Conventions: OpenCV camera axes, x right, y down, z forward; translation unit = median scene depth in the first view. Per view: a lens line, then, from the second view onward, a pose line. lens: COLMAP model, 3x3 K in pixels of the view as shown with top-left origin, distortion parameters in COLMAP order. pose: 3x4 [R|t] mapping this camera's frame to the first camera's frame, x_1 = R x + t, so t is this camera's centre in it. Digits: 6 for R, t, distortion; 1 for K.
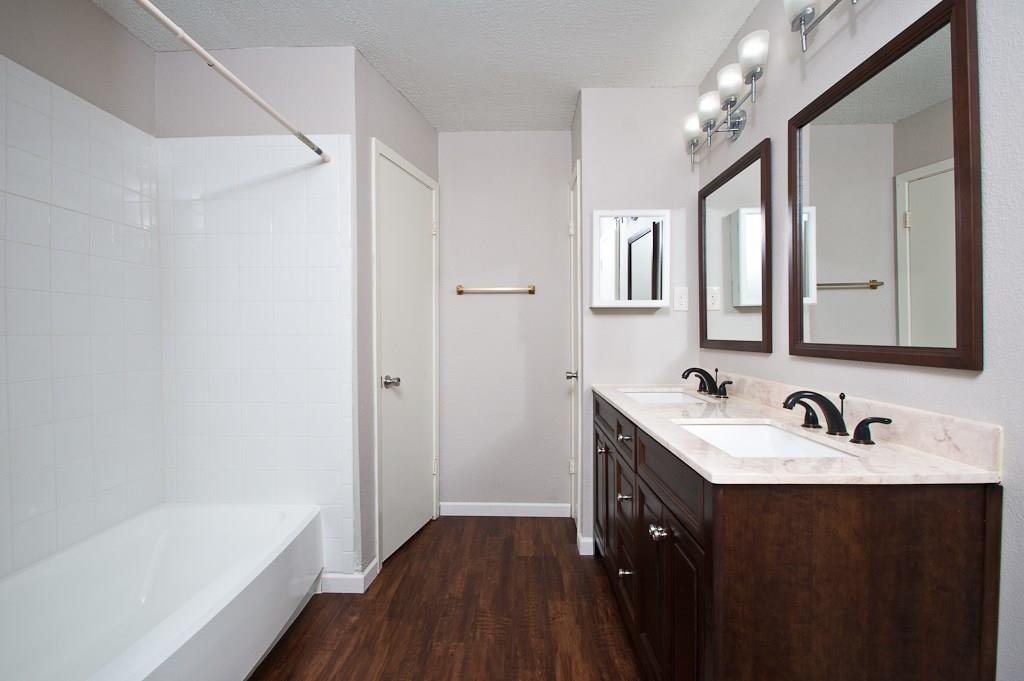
lens RADIAL K [[459.0, 0, 497.2], [0, 459.0, 336.8], [0, 0, 1]] dist [0.009268, -0.014614]
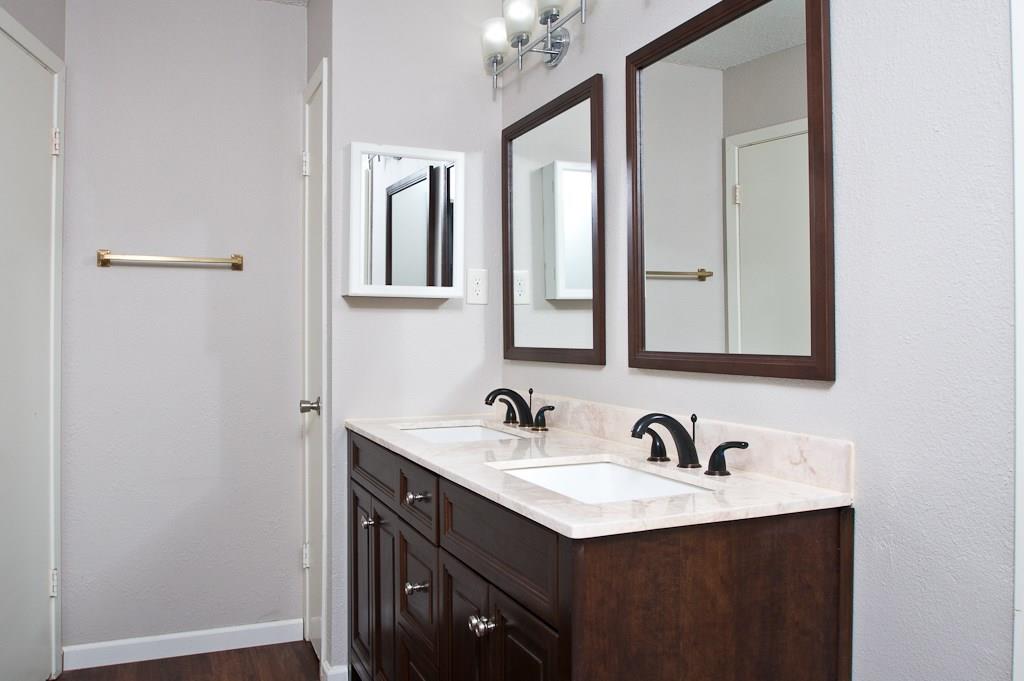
lens RADIAL K [[779.4, 0, 468.5], [0, 779.4, 331.5], [0, 0, 1]] dist [-0.044865, -0.001110]
pose [[0.915136, 0.006781, 0.403089, -0.100681], [-0.000865, 0.999889, -0.014857, 0.000183], [-0.403145, 0.013247, 0.915040, -0.047398]]
